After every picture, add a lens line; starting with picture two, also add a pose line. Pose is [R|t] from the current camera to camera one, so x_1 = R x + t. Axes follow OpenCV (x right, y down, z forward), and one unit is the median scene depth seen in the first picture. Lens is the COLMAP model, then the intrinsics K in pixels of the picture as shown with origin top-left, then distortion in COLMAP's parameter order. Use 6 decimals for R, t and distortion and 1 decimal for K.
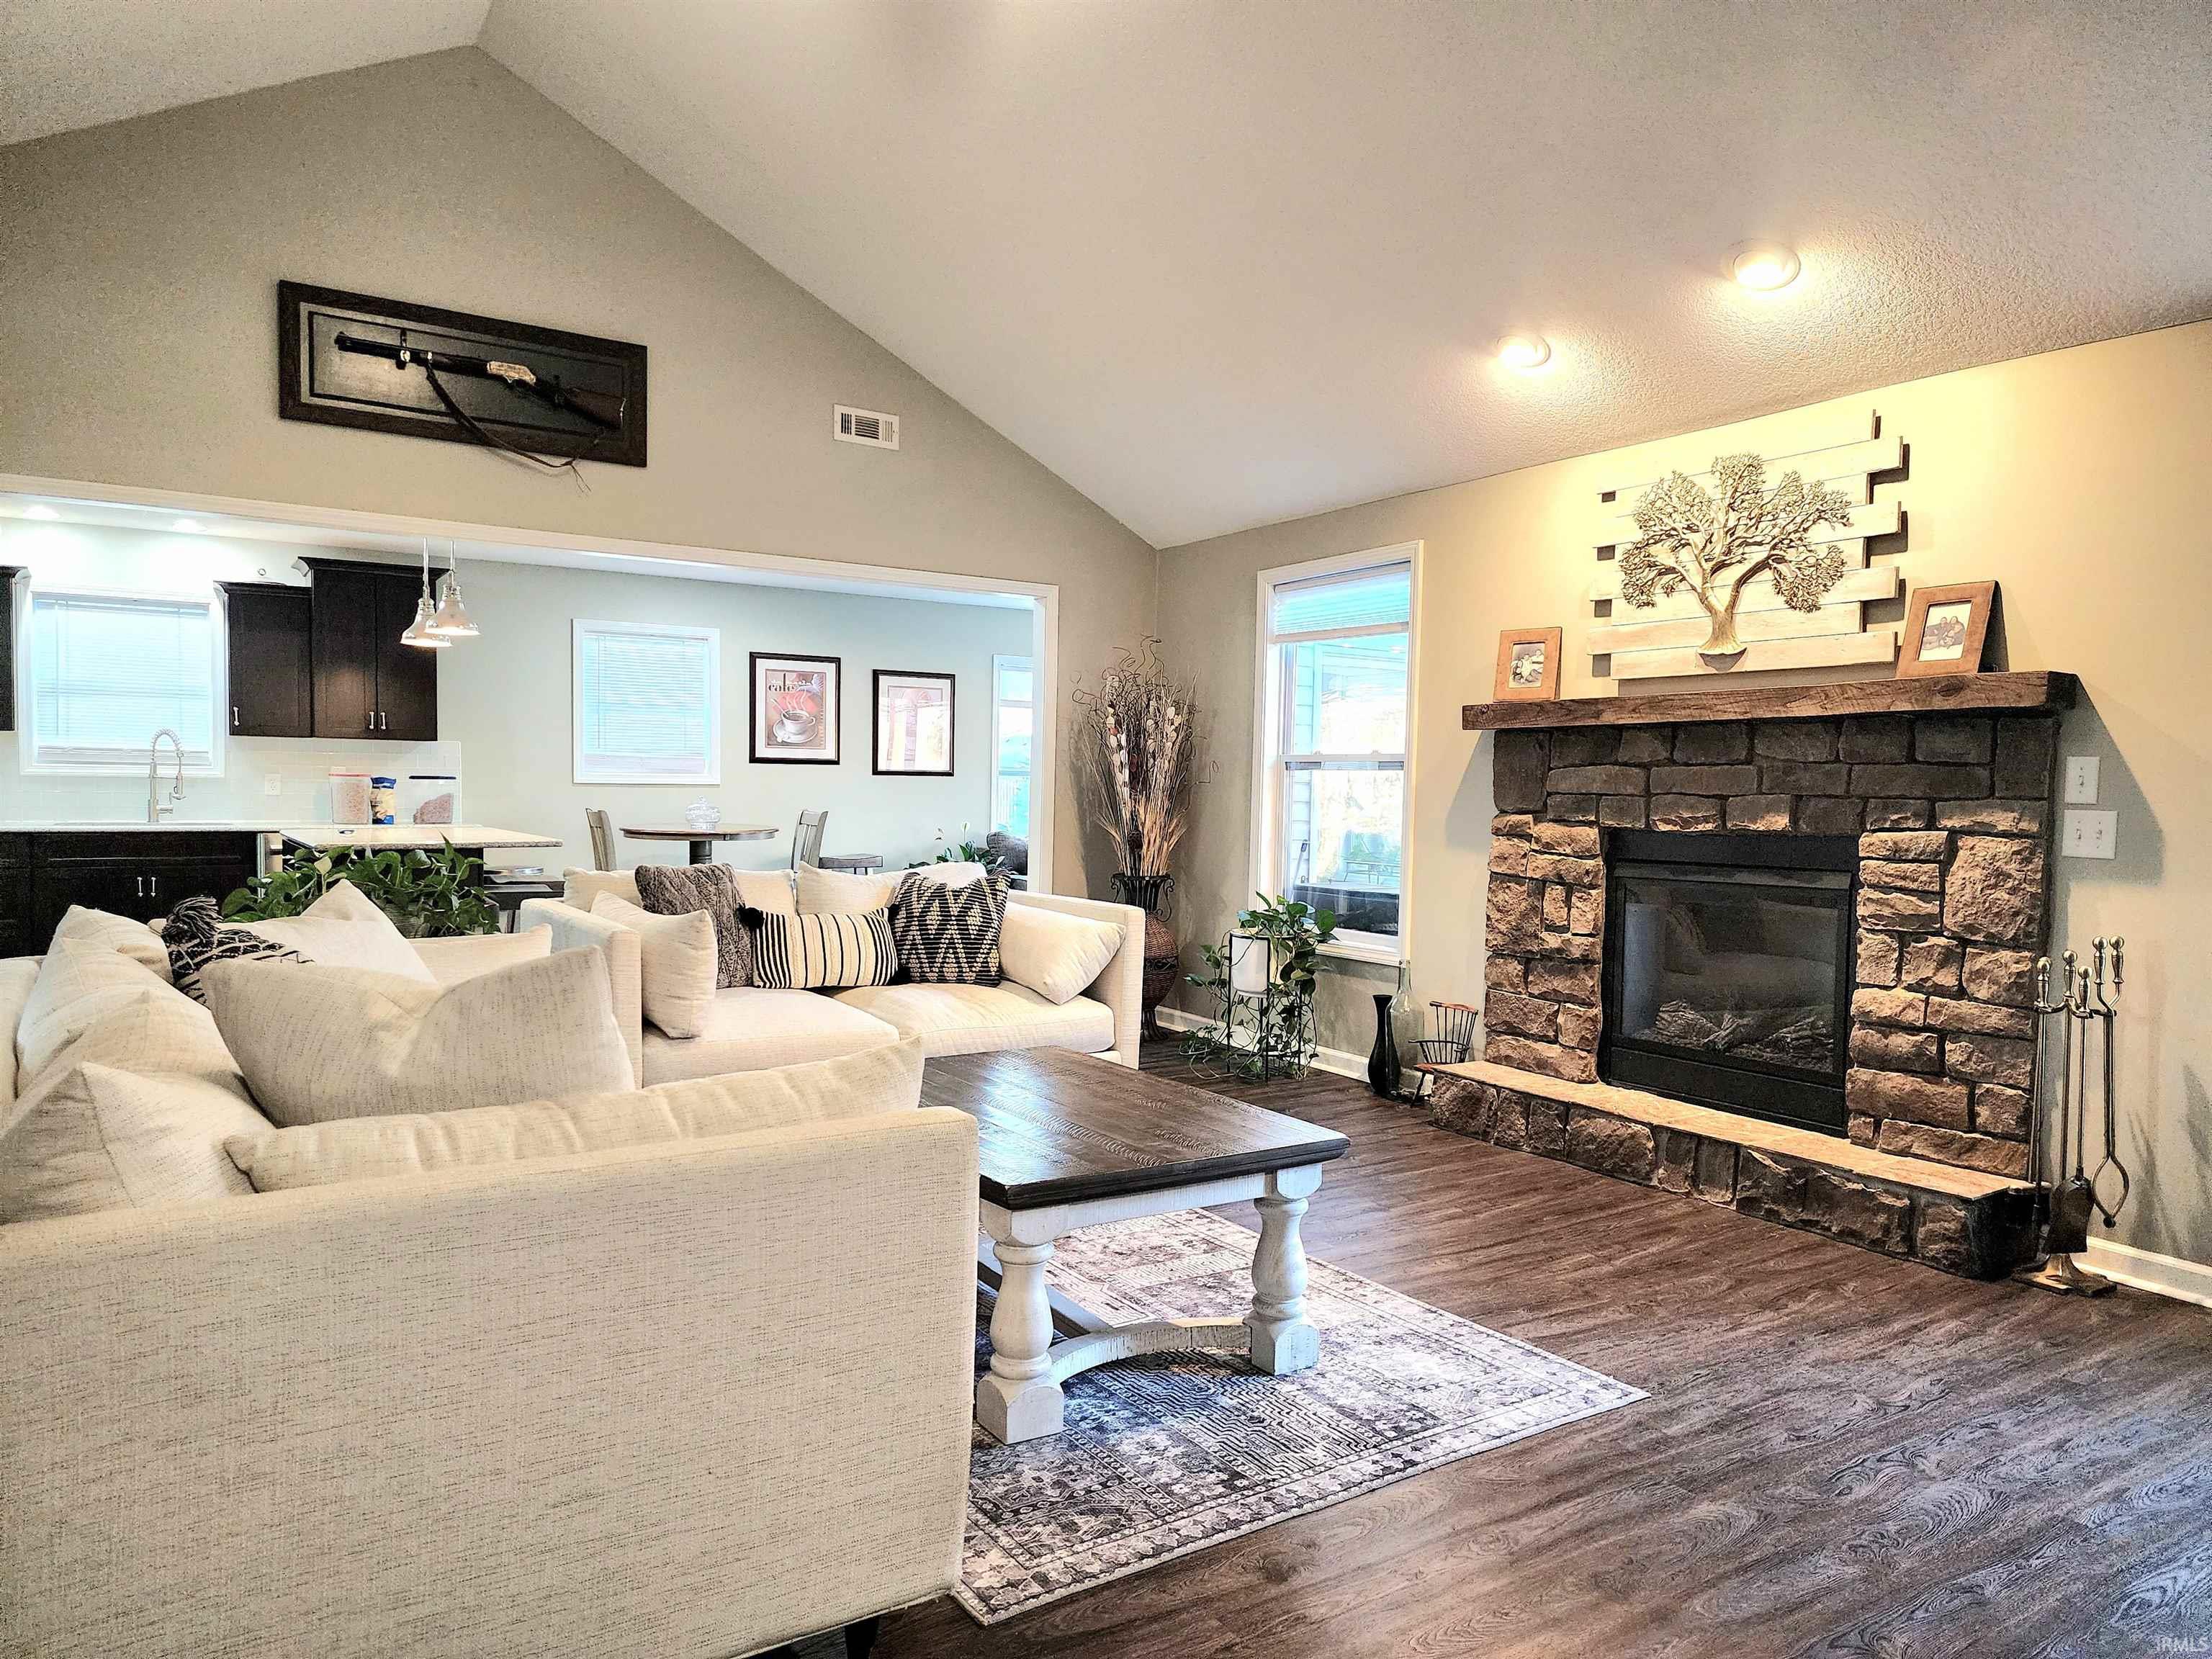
lens RADIAL K [[1481.0, 0, 1121.2], [0, 1481.0, 853.4], [0, 0, 1]] dist [0.051191, -0.026967]
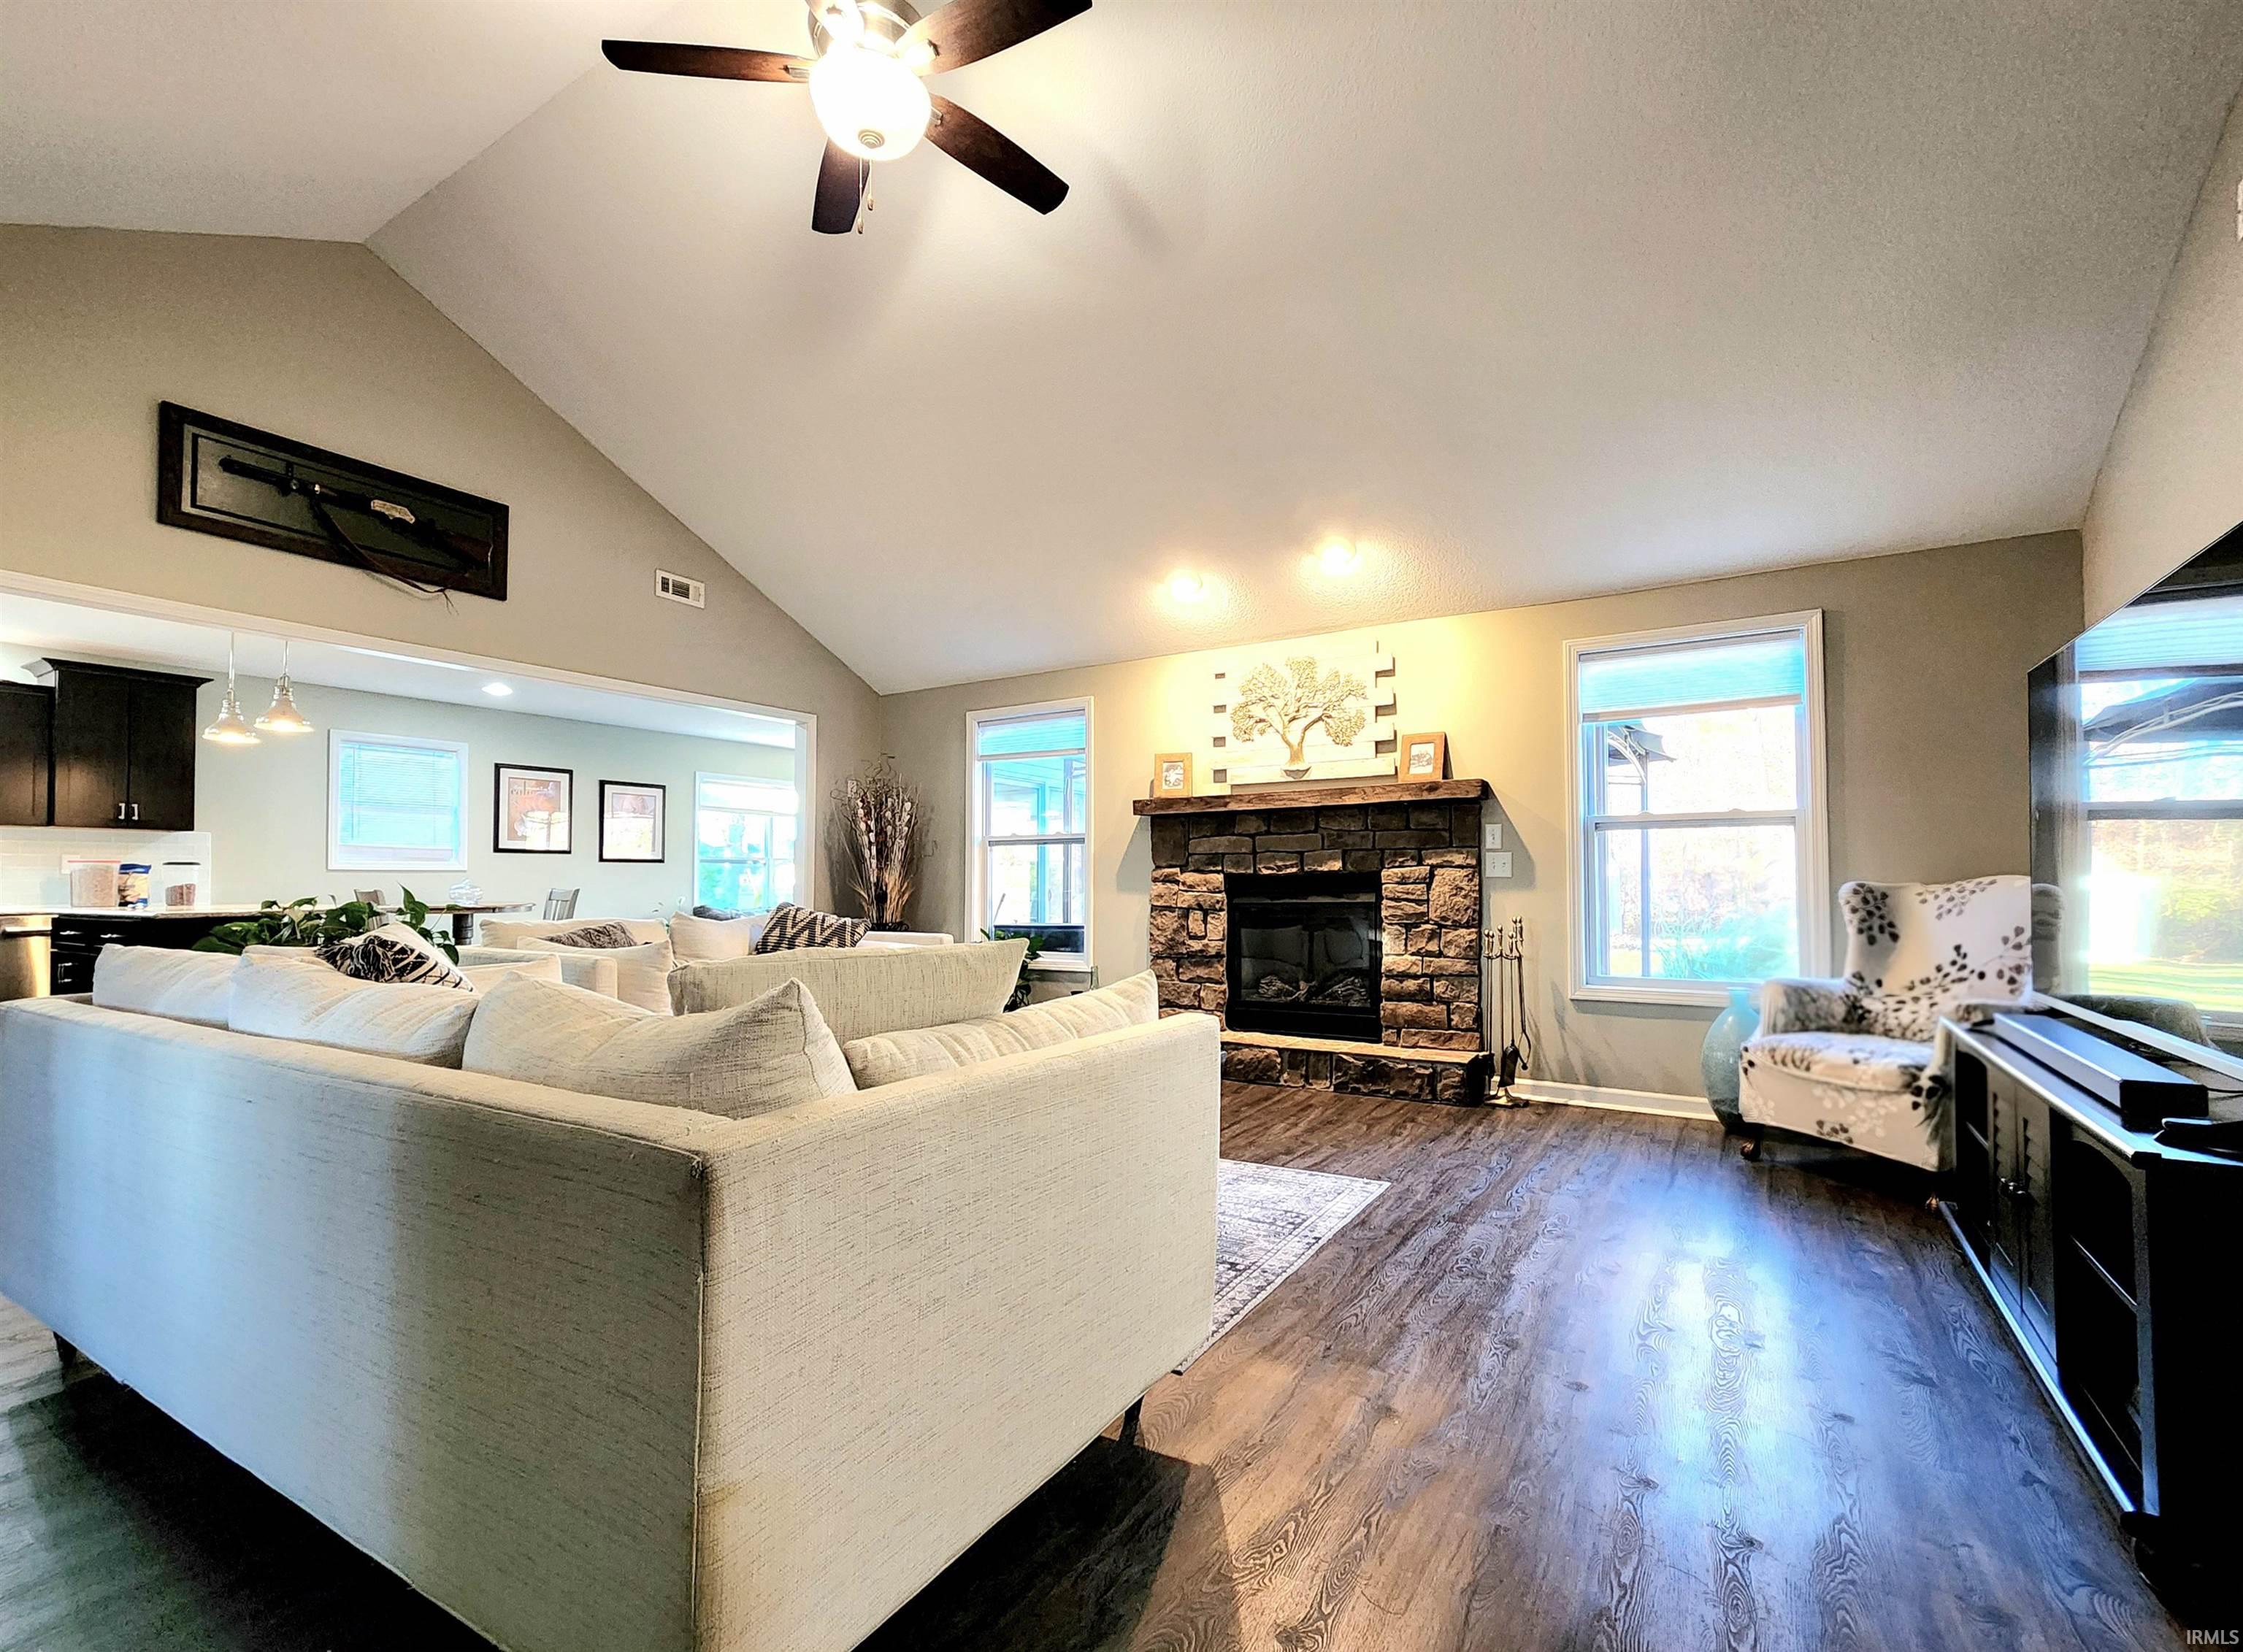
lens RADIAL K [[997.7, 0, 1153.3], [0, 997.7, 868.3], [0, 0, 1]] dist [-0.008936, 0.003229]
pose [[0.898957, -0.011782, 0.437878, -0.241274], [0.038250, 0.997931, -0.051675, 0.031851], [-0.436364, 0.063202, 0.897548, 0.046950]]
